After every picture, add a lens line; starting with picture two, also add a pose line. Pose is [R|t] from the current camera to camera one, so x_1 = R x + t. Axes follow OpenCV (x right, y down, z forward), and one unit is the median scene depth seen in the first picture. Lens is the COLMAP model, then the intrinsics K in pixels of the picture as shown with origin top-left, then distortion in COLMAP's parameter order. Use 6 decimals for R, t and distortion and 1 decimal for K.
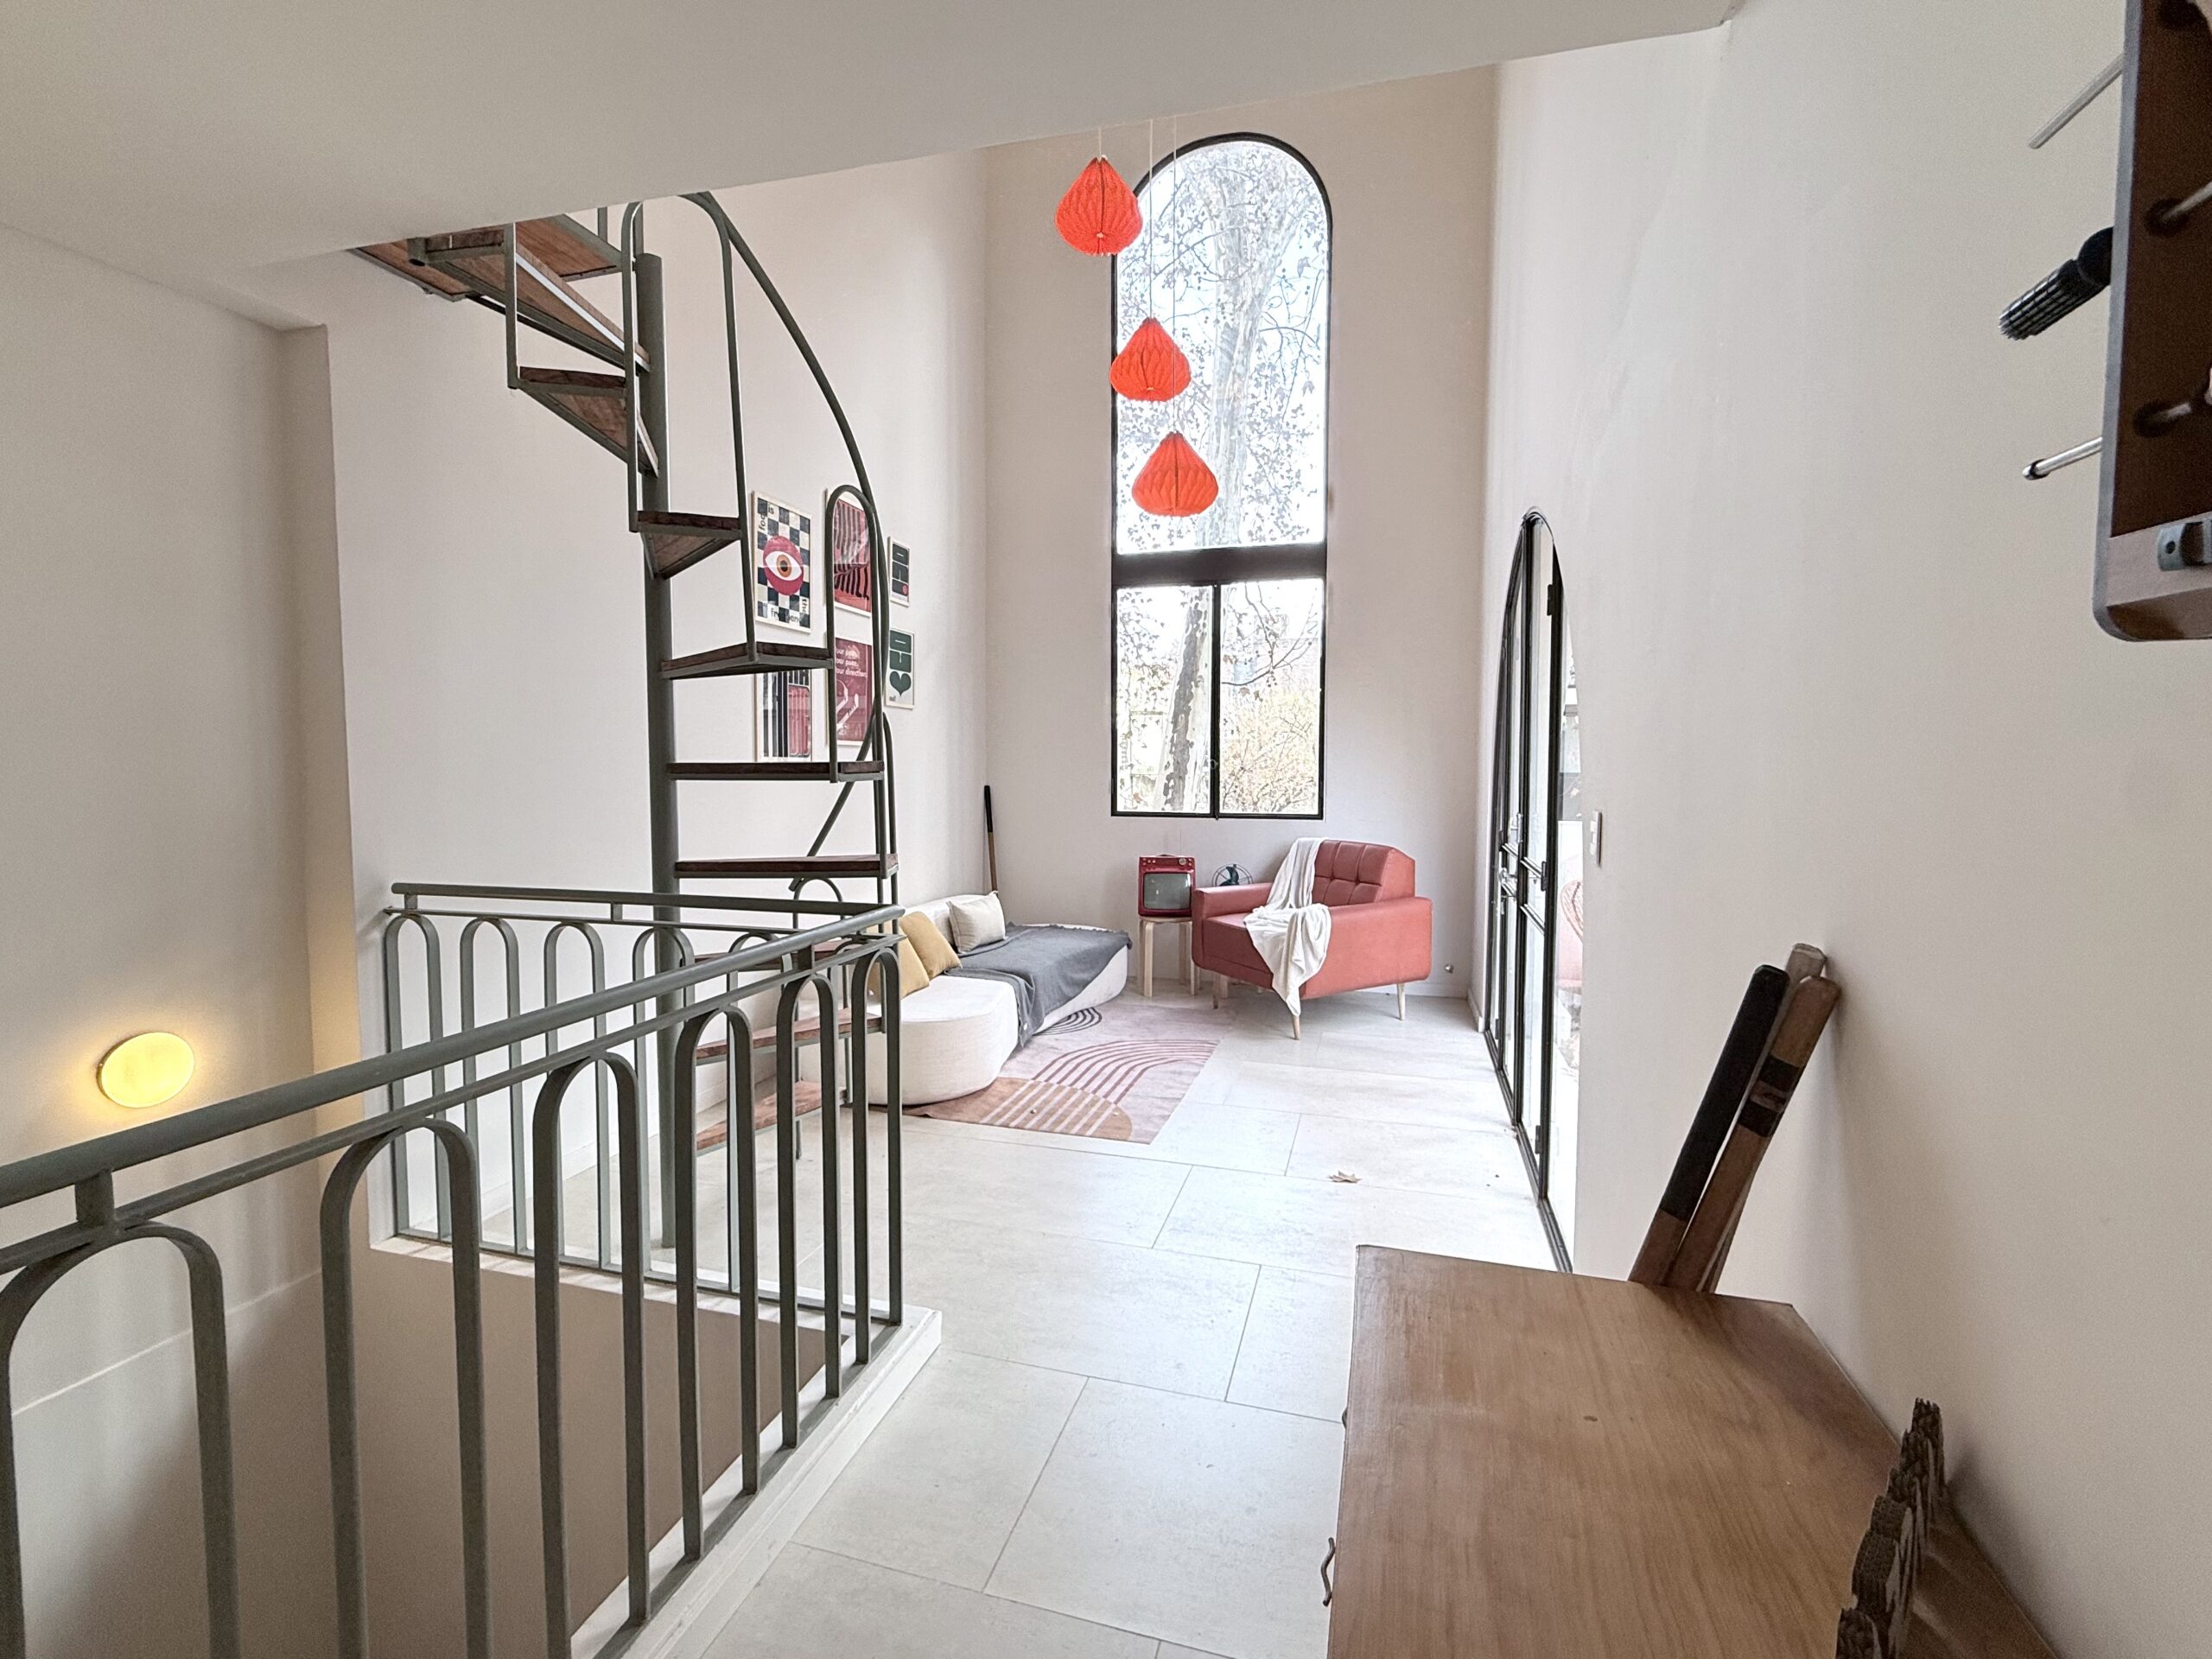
lens RADIAL K [[989.6, 0, 1102.4], [0, 989.6, 818.9], [0, 0, 1]] dist [0.001342, -0.000392]
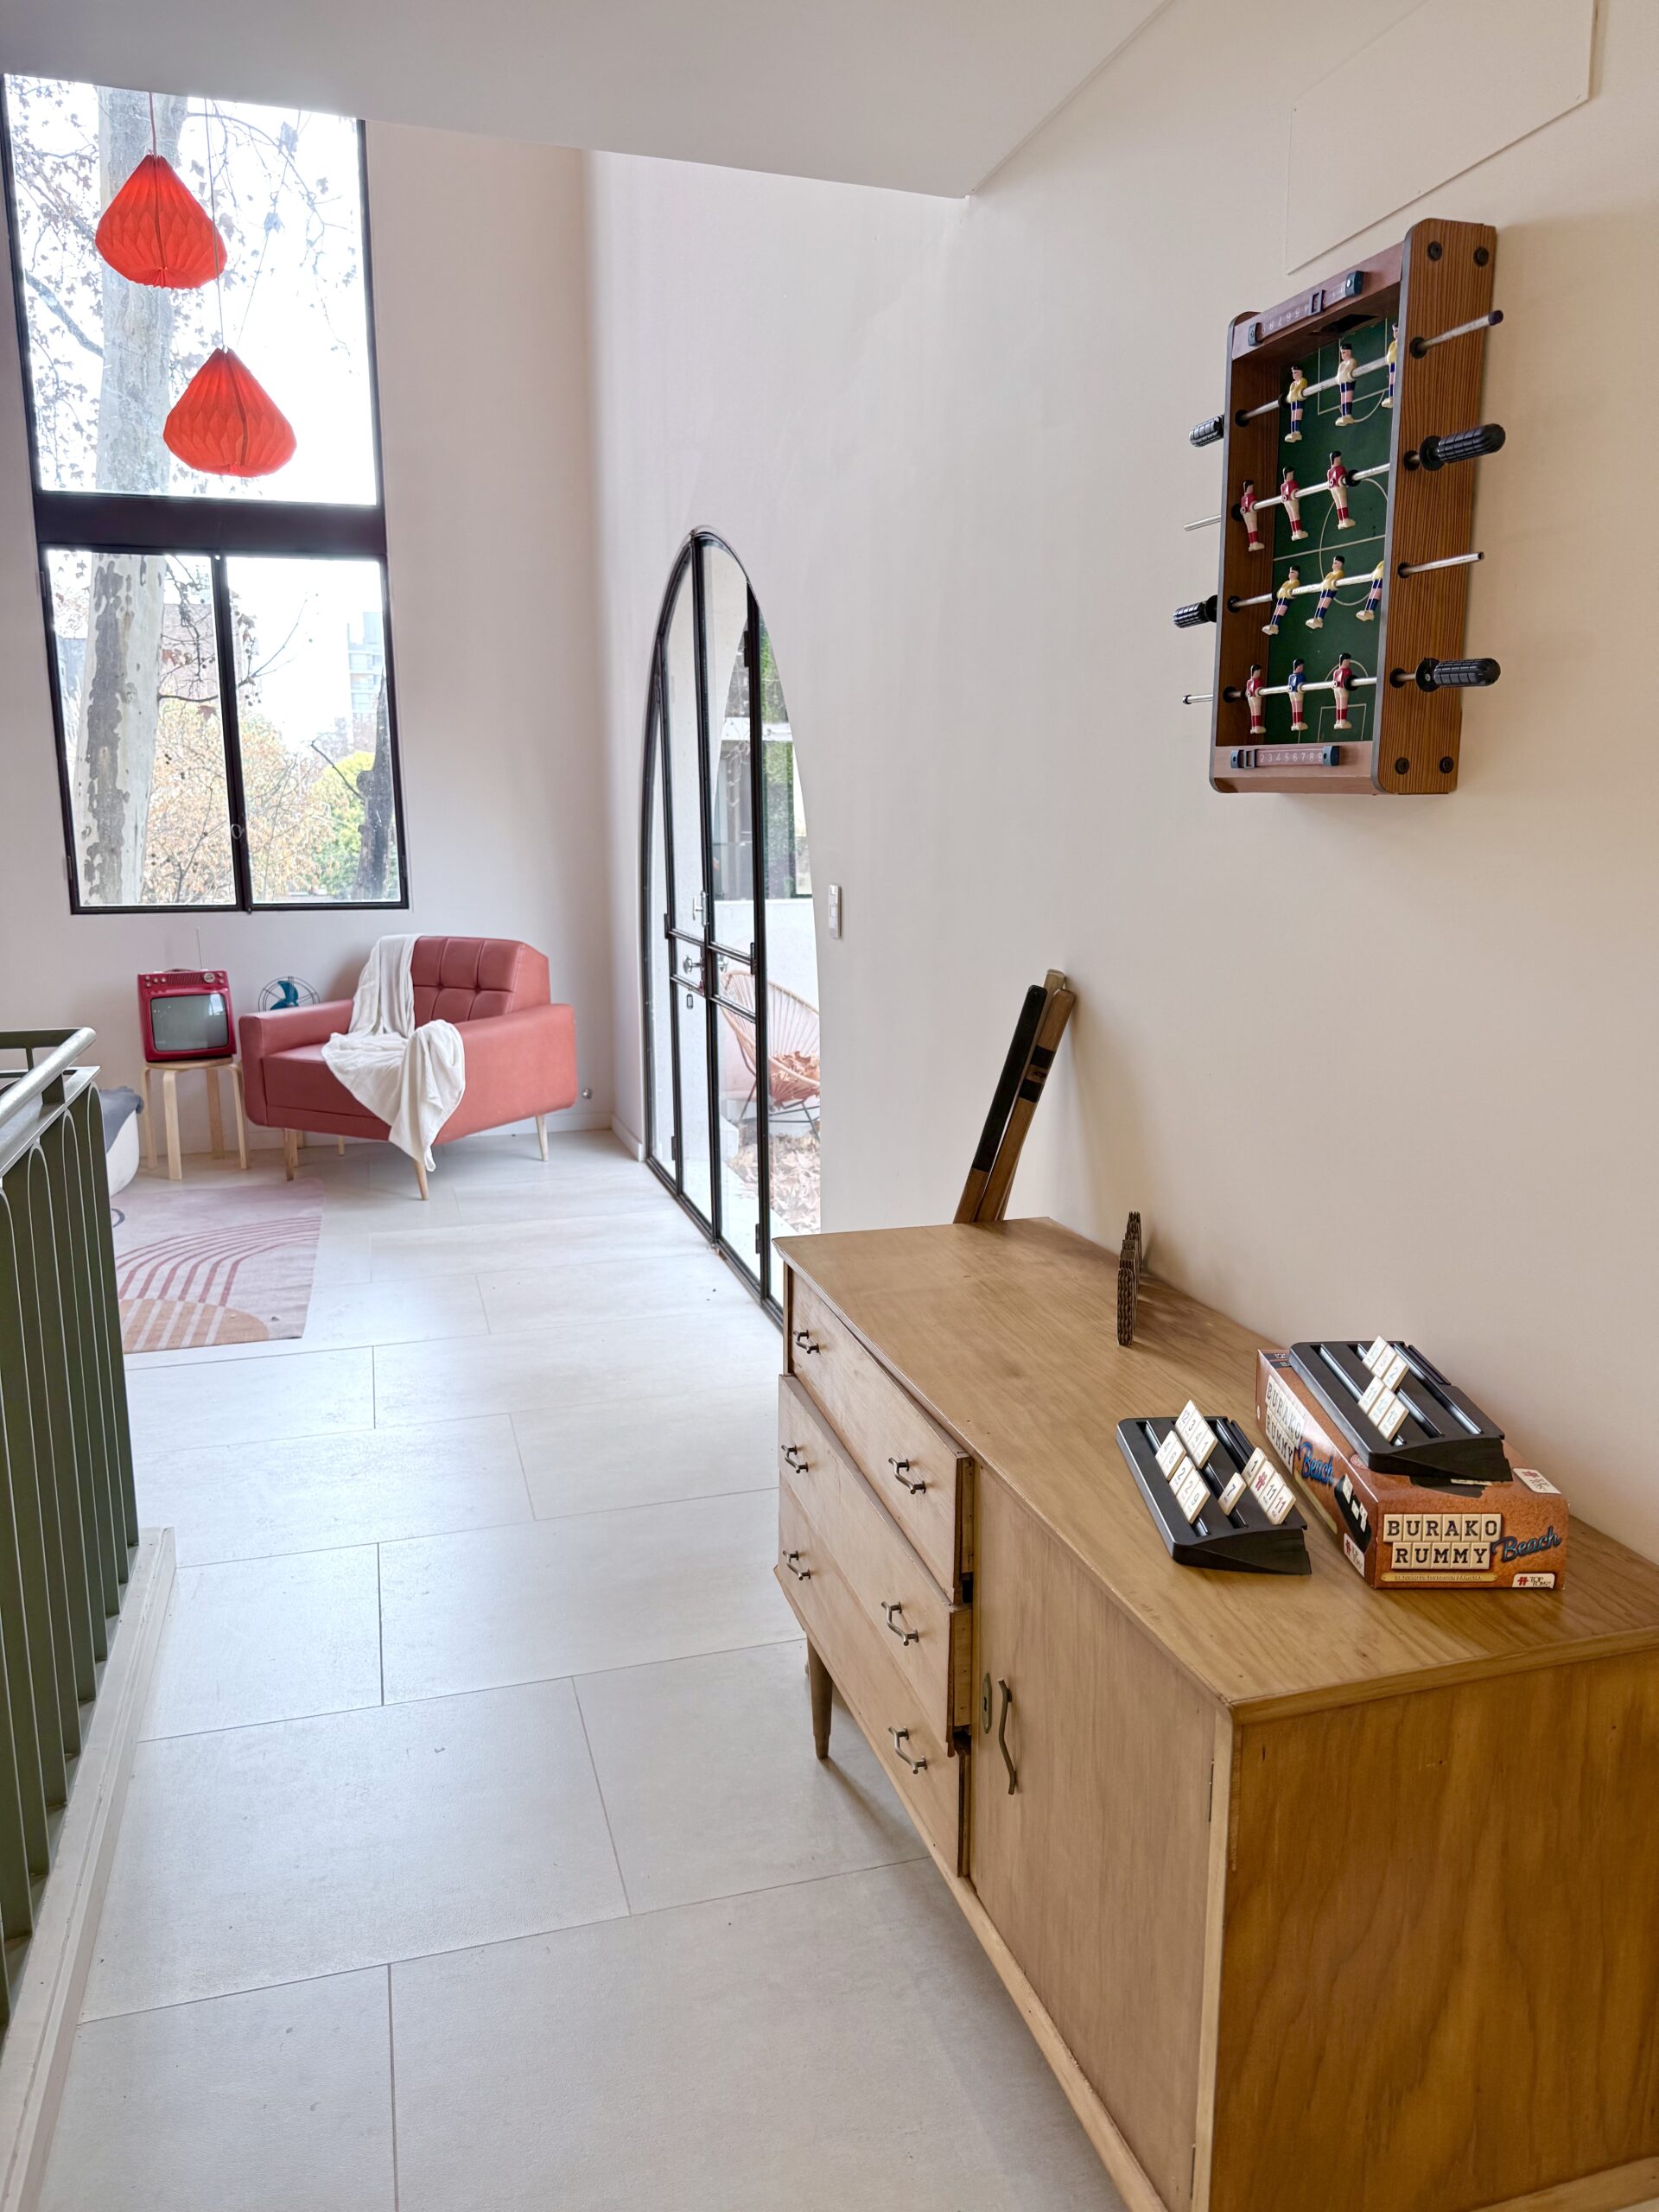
lens RADIAL K [[1538.4, 0, 829.5], [0, 1538.4, 1106.0], [0, 0, 1]] dist [0.125857, -0.246212]
pose [[0.838385, -0.104799, 0.534909, -0.178737], [0.037190, 0.990054, 0.135681, 0.001216], [-0.543808, -0.093860, 0.833944, -0.163409]]
